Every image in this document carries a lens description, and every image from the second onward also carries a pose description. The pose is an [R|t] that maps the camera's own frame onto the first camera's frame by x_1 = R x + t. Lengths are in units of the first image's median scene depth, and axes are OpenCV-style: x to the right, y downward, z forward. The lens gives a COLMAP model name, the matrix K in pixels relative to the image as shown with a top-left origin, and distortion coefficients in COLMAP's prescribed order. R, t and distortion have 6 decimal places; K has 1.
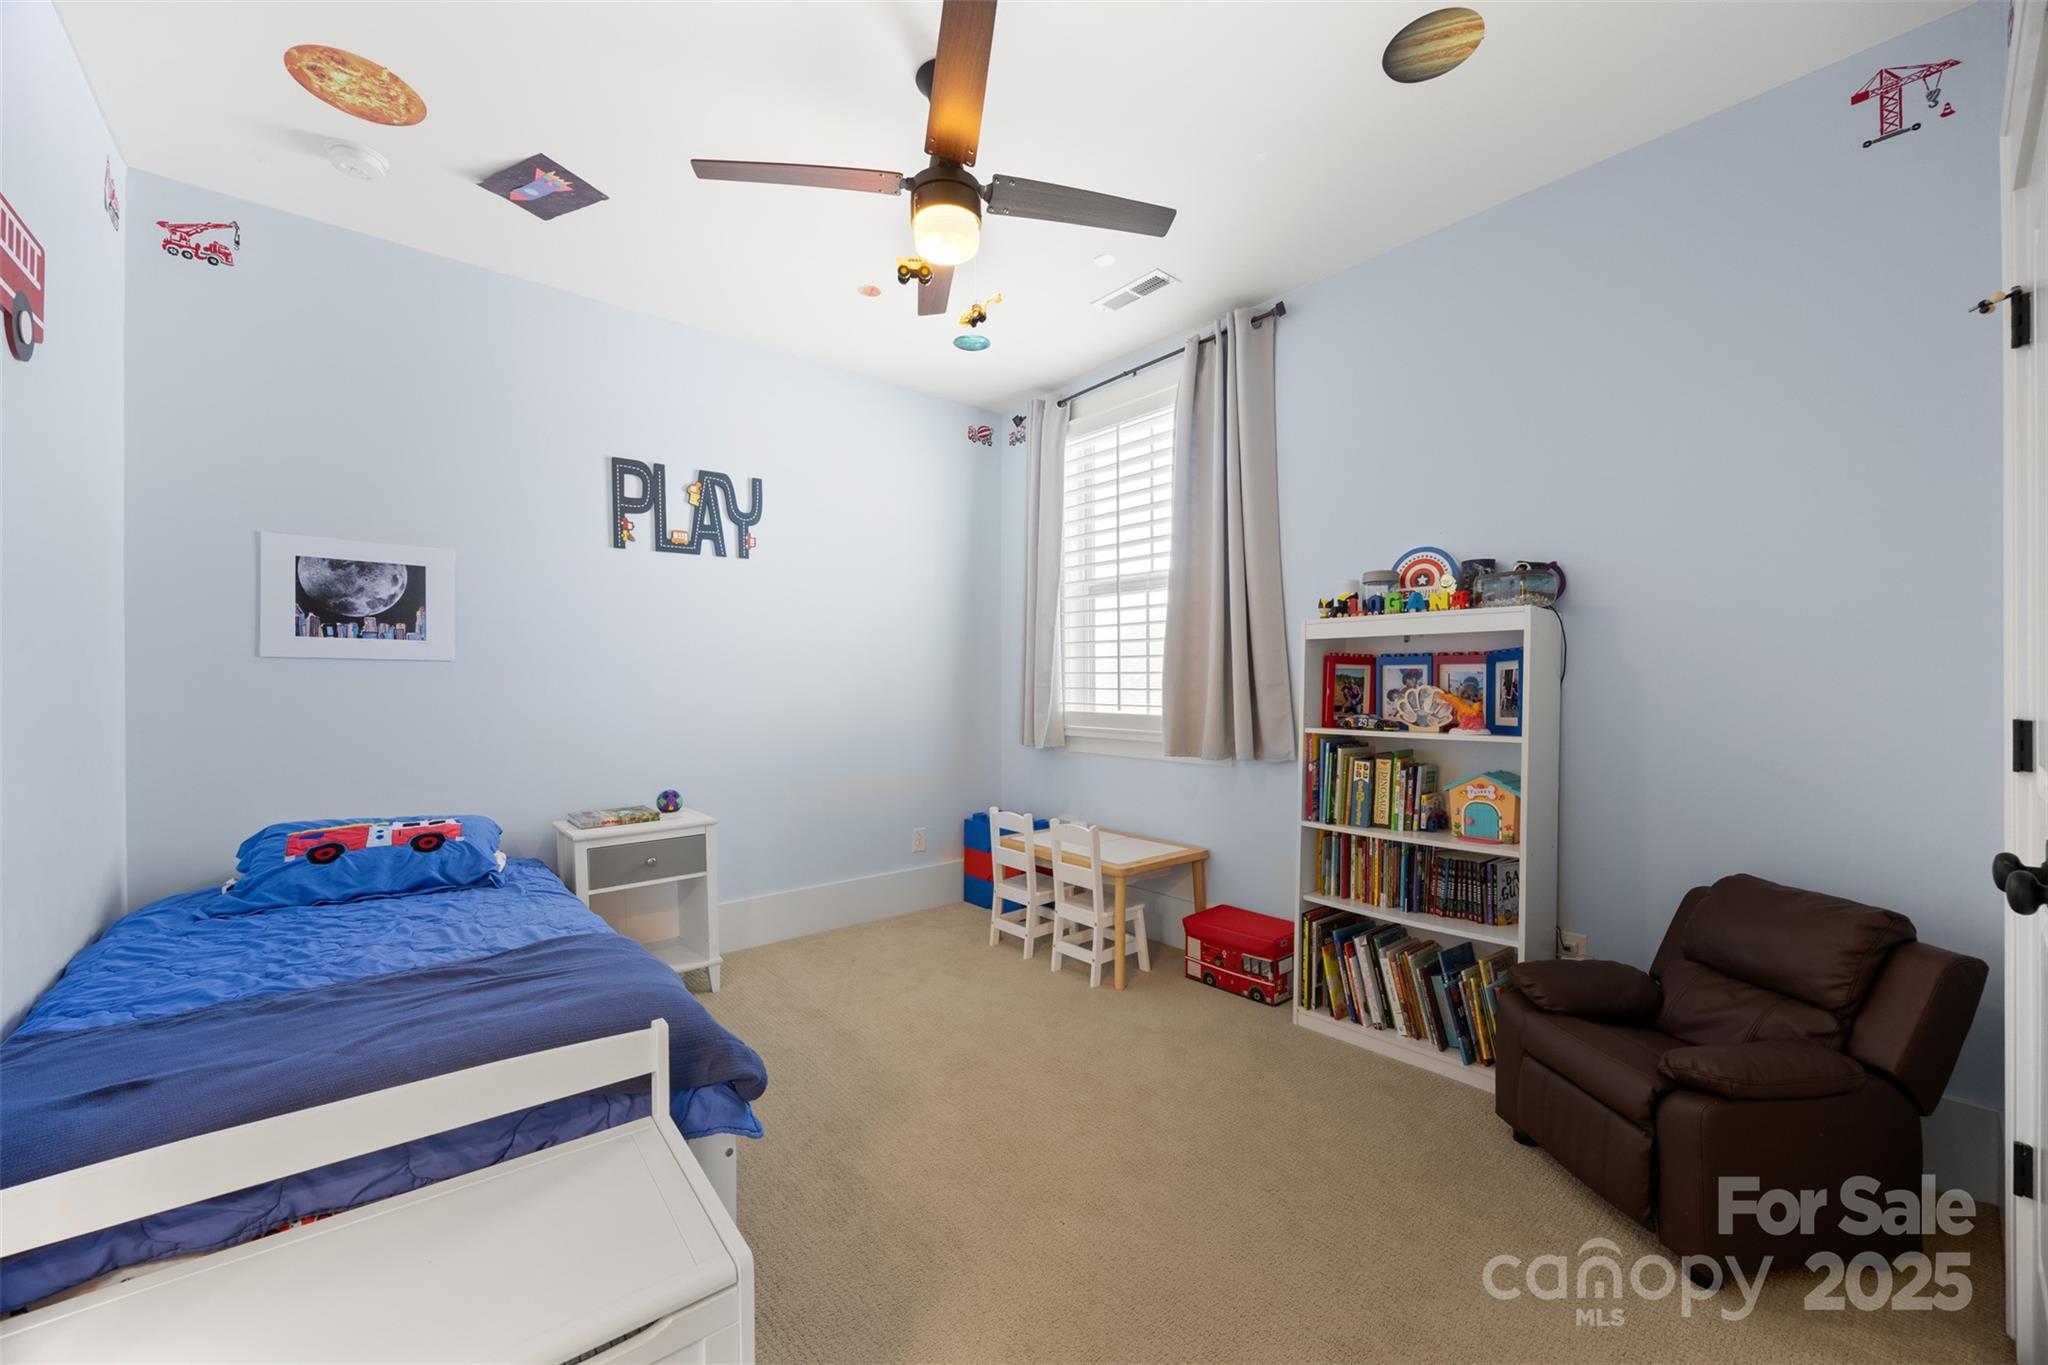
lens RADIAL K [[787.7, 0, 1021.3], [0, 787.7, 687.3], [0, 0, 1]] dist [-0.006283, 0.000154]
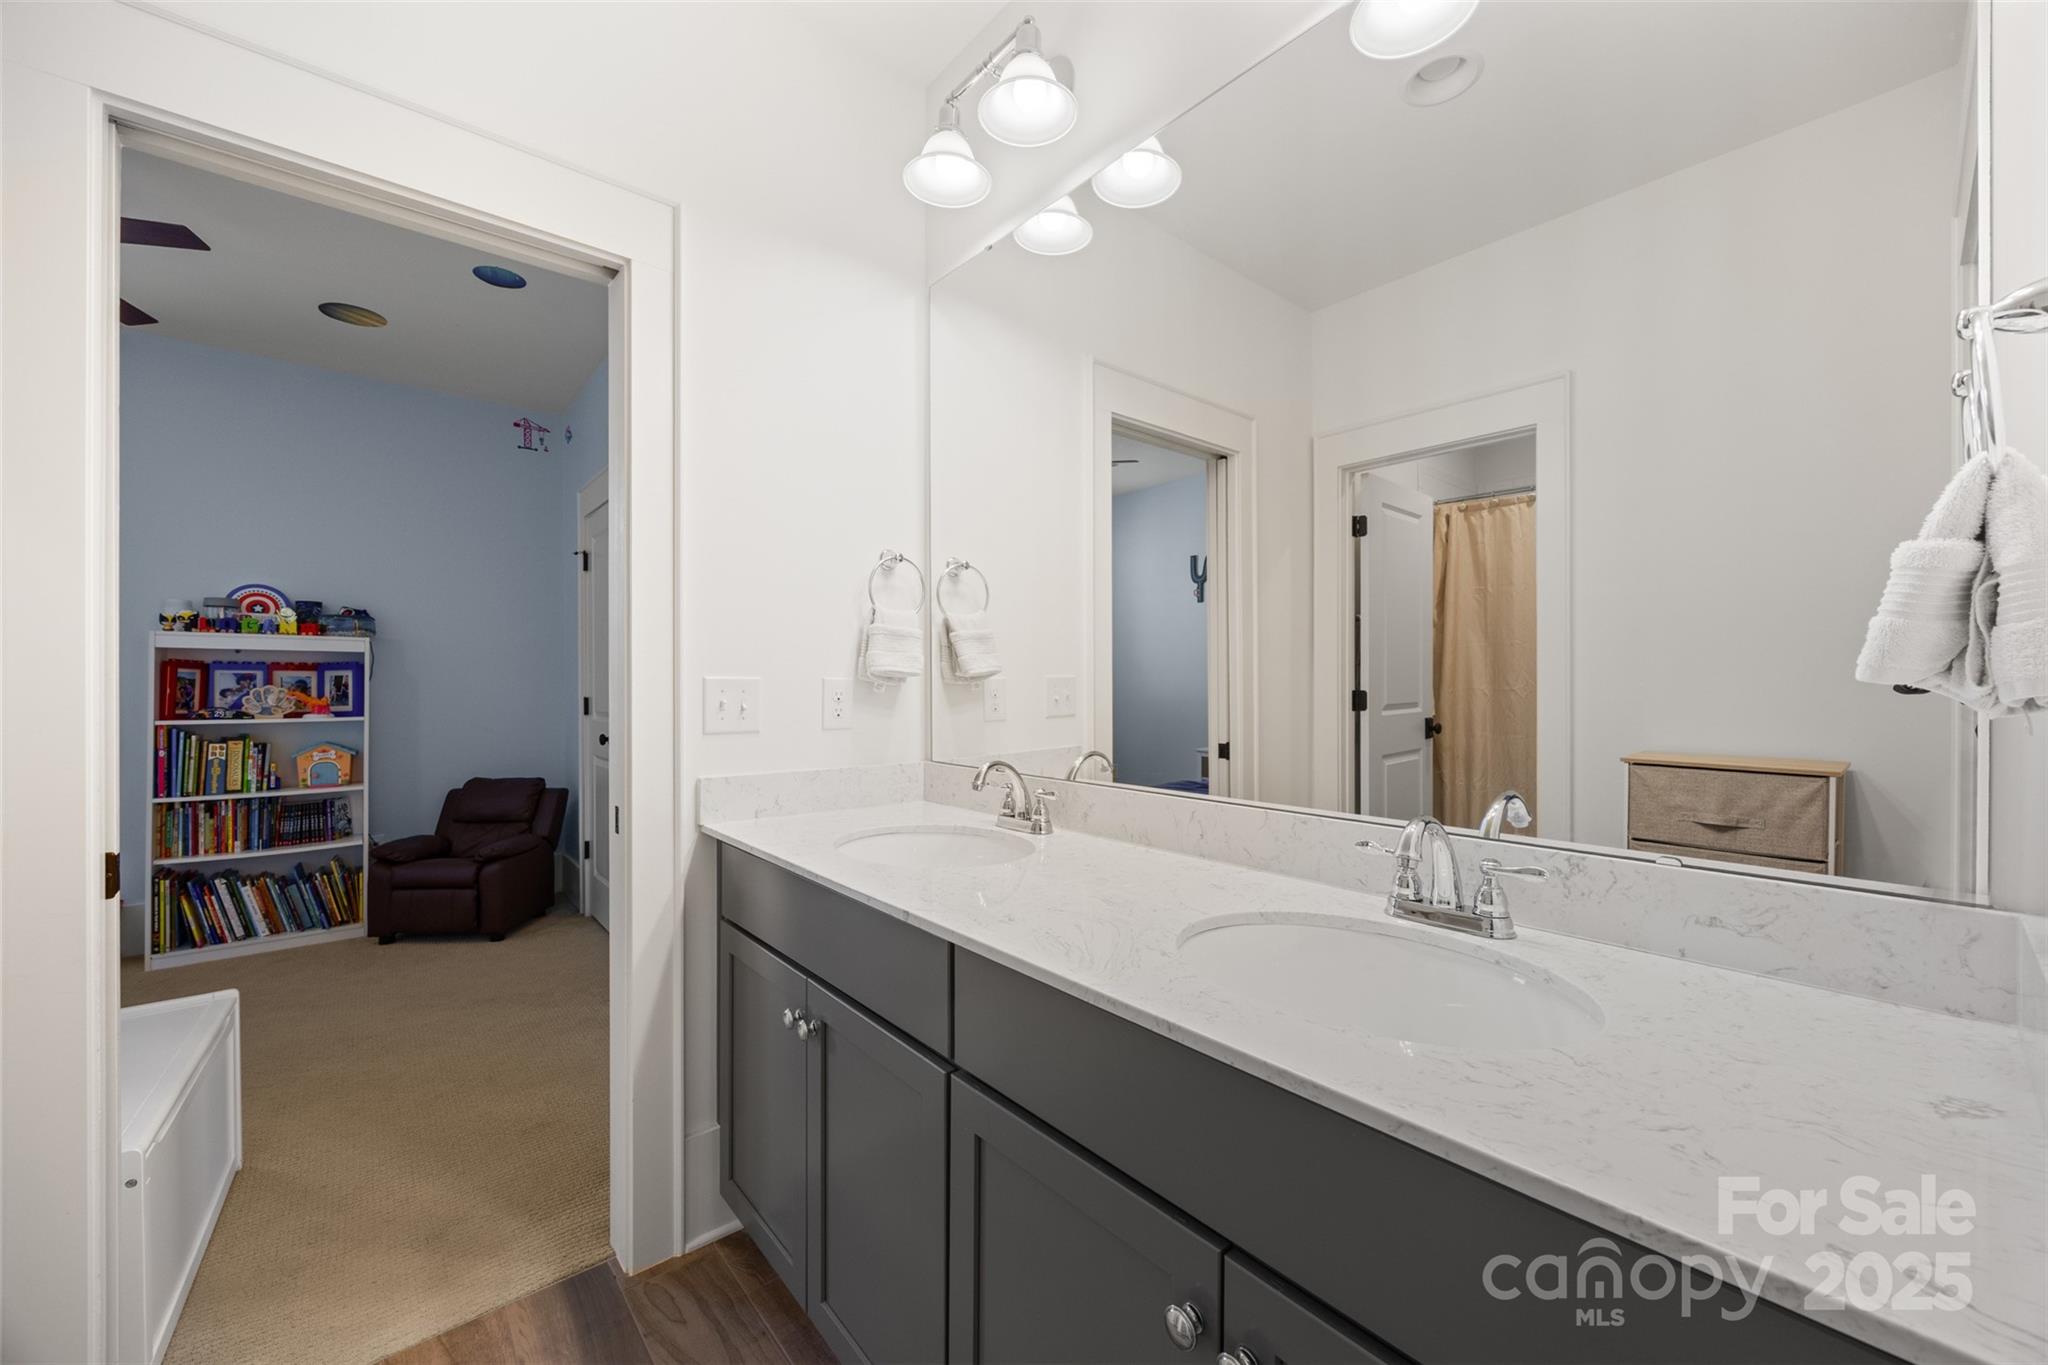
lens RADIAL K [[787.7, 0, 1019.8], [0, 787.7, 686.4], [0, 0, 1]] dist [-0.006283, 0.000154]
pose [[0.004888, -0.000829, 0.999988, -0.867233], [0.002819, 0.999996, 0.000815, 0.001404], [-0.999984, 0.002815, 0.004890, -0.338179]]
